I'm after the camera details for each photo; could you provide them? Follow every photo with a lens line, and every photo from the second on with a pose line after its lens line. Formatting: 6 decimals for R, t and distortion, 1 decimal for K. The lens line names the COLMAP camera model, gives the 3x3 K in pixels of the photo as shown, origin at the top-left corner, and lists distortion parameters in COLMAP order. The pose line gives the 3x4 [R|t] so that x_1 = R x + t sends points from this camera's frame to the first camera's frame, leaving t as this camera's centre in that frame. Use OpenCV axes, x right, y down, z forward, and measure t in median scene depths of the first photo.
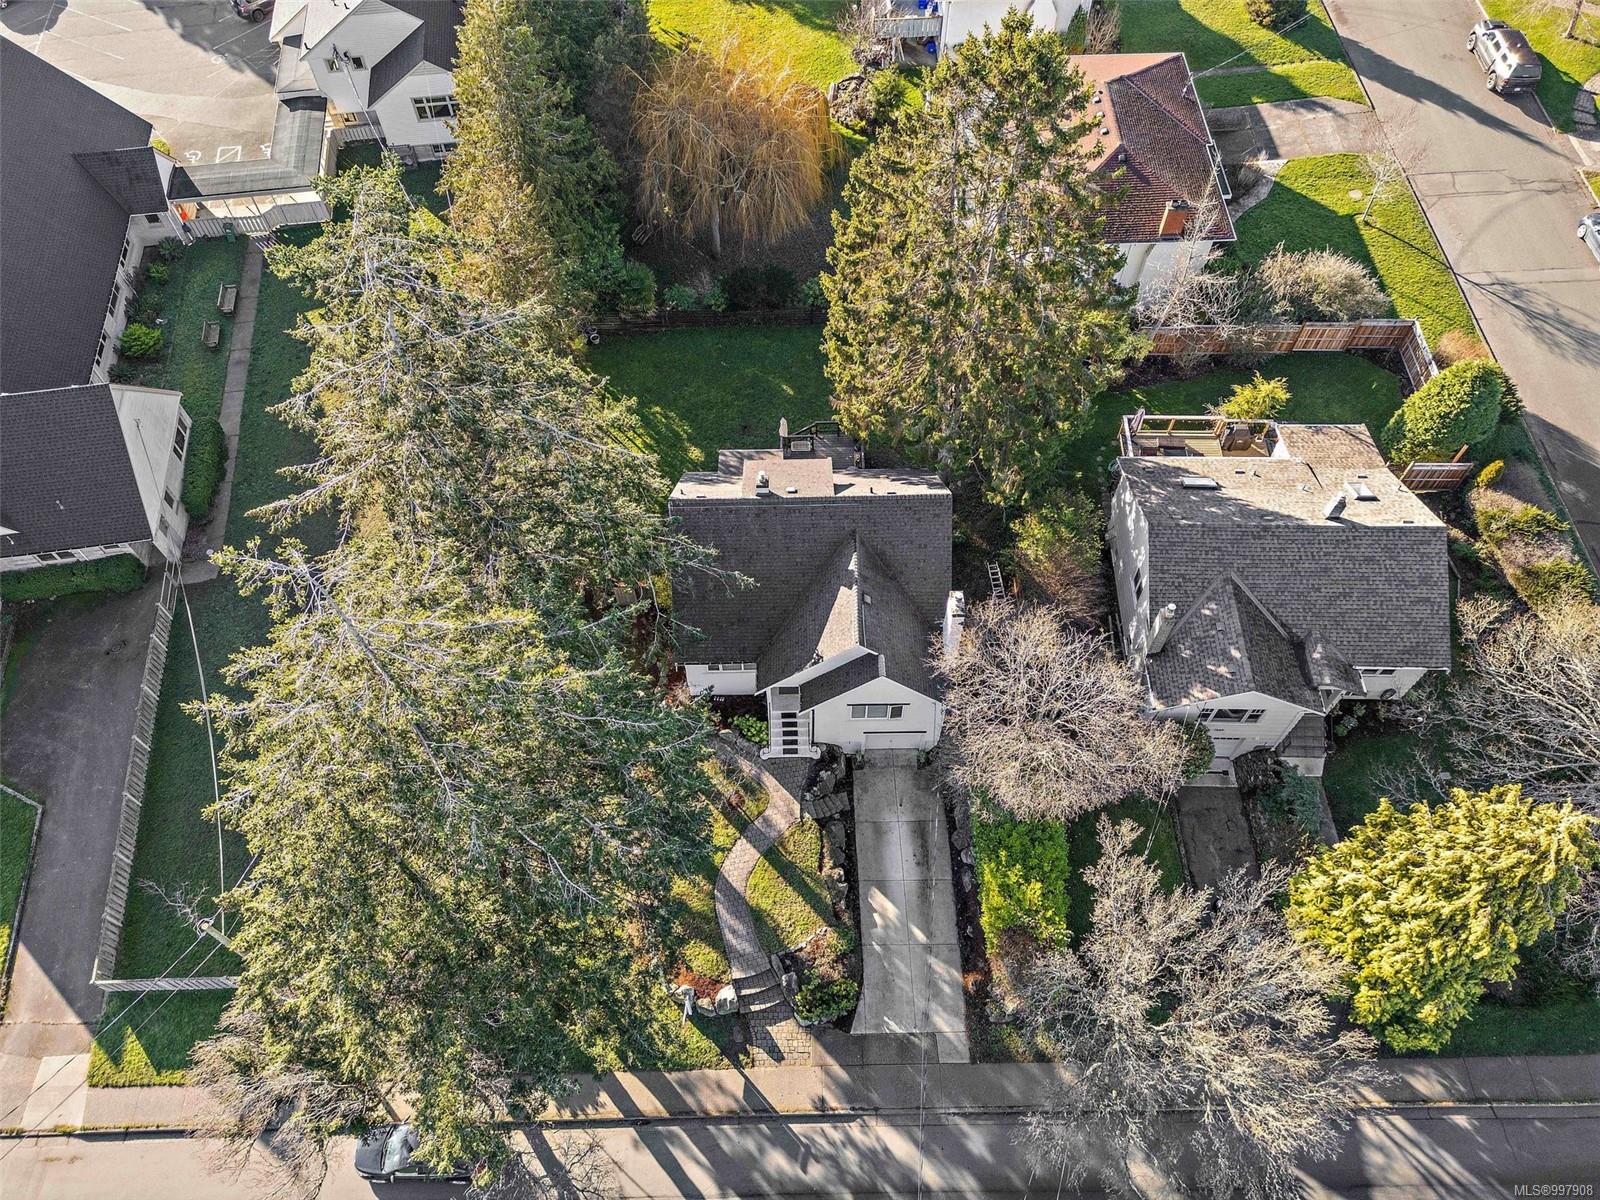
lens RADIAL K [[1120.0, 0, 801.0], [0, 1120.0, 600.3], [0, 0, 1]] dist [-0.005624, -0.004226]
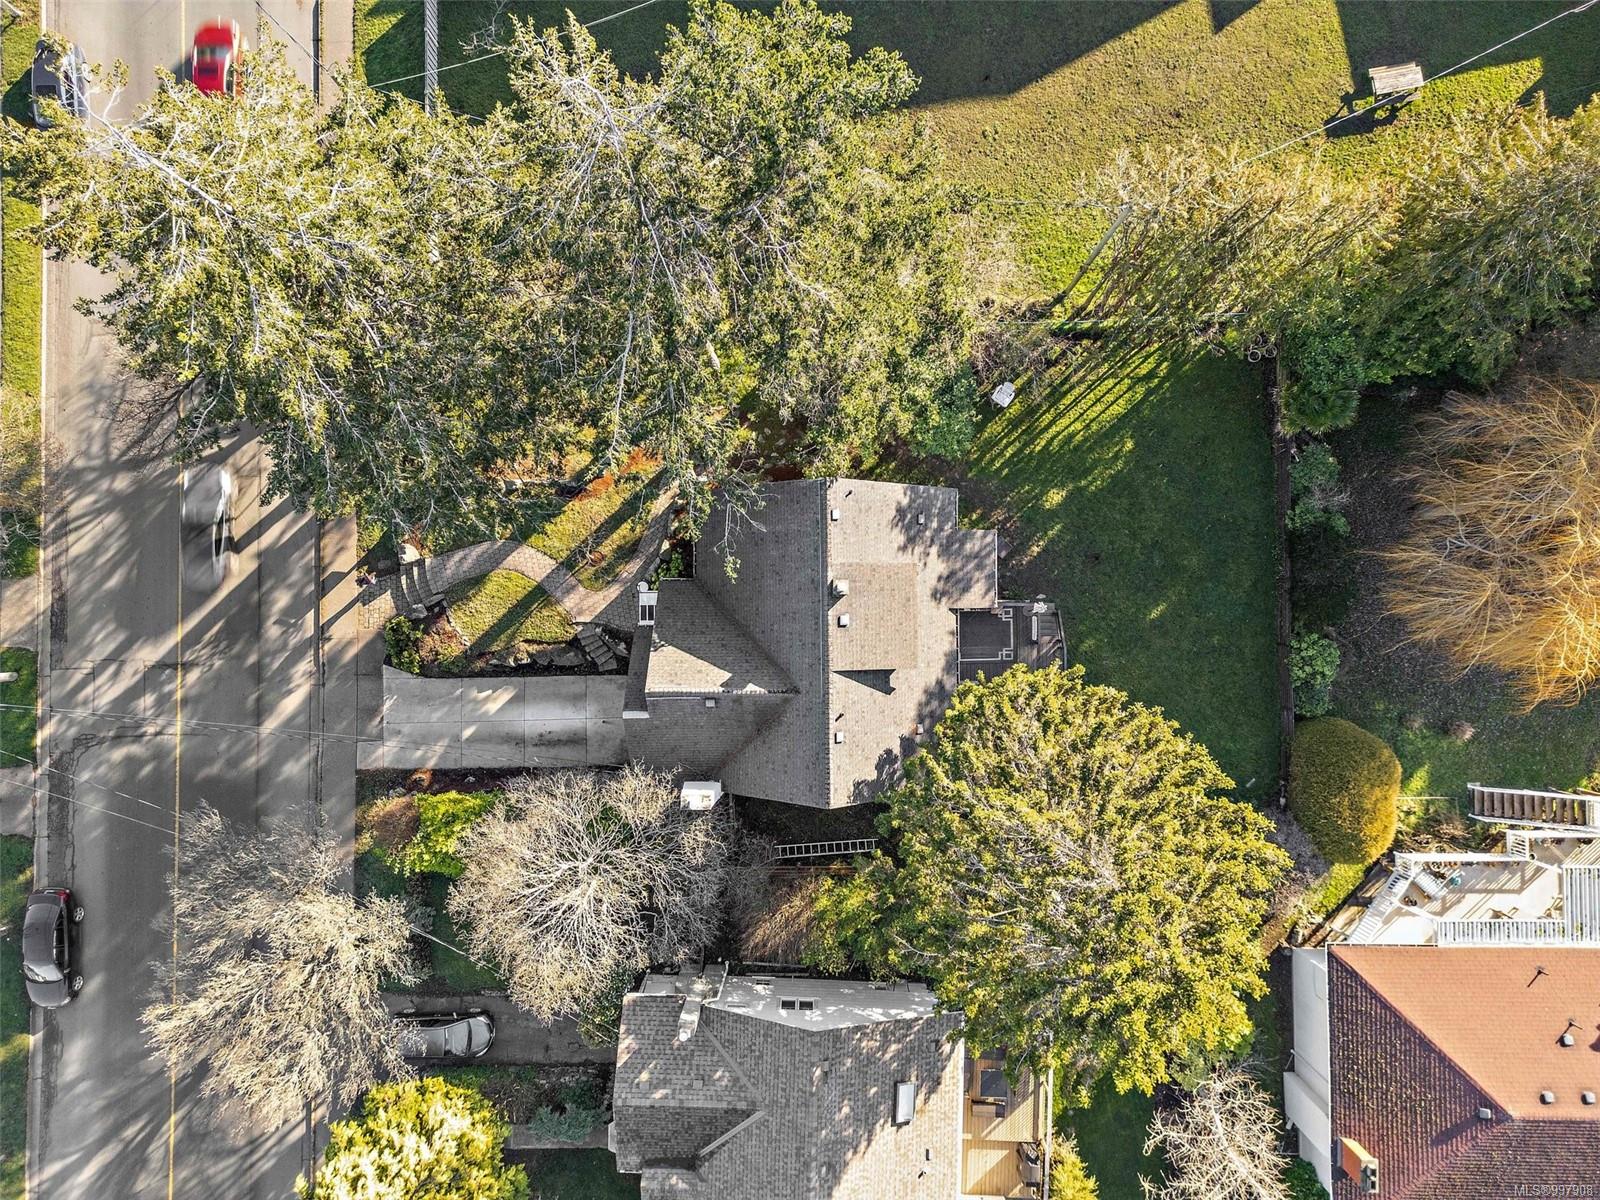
lens RADIAL K [[1120.0, 0, 799.8], [0, 1120.0, 599.2], [0, 0, 1]] dist [-0.005624, -0.004226]
pose [[-0.009165, 0.999946, 0.004863, -0.029578], [-0.834481, -0.010328, 0.550940, -0.556831], [0.550961, 0.000991, 0.834530, 0.283882]]
